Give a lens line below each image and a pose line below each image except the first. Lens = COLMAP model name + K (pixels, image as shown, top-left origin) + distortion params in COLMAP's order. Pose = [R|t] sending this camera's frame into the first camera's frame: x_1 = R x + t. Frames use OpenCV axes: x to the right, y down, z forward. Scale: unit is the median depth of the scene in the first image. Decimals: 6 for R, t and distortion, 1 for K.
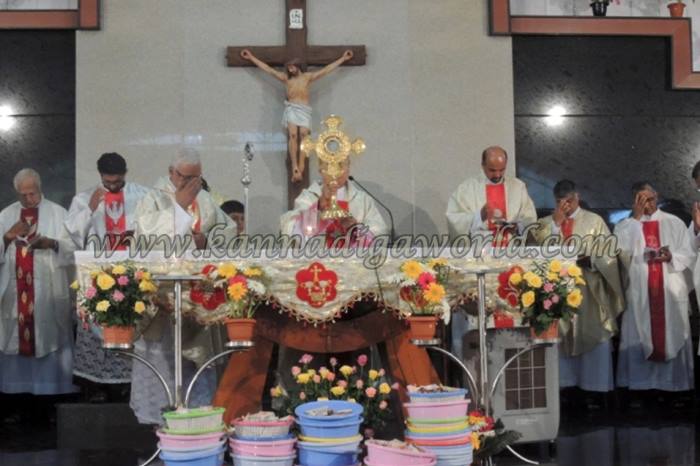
lens RADIAL K [[1142.9, 0, 352.2], [0, 1142.9, 235.0], [0, 0, 1]] dist [-0.087547, 0.000000]
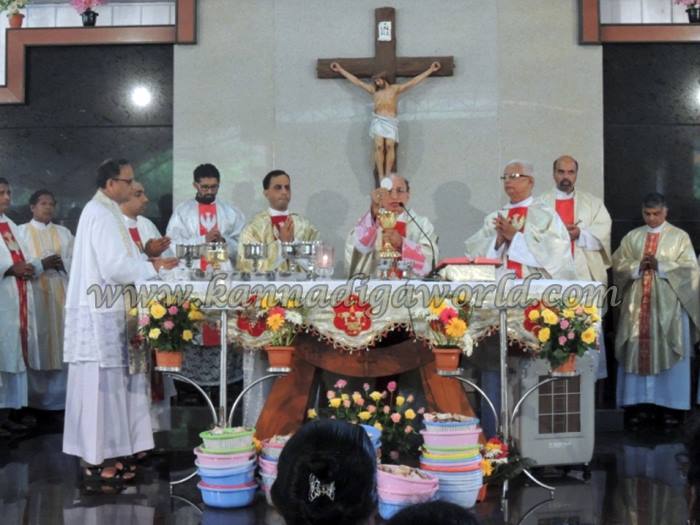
lens RADIAL K [[1221.6, 0, 354.1], [0, 1221.6, 239.0], [0, 0, 1]] dist [-0.109338, 0.000000]
pose [[0.988969, 0.011725, -0.147655, 0.139503], [-0.006602, 0.999361, 0.035139, -0.068619], [0.147972, -0.033776, 0.988415, -0.135713]]
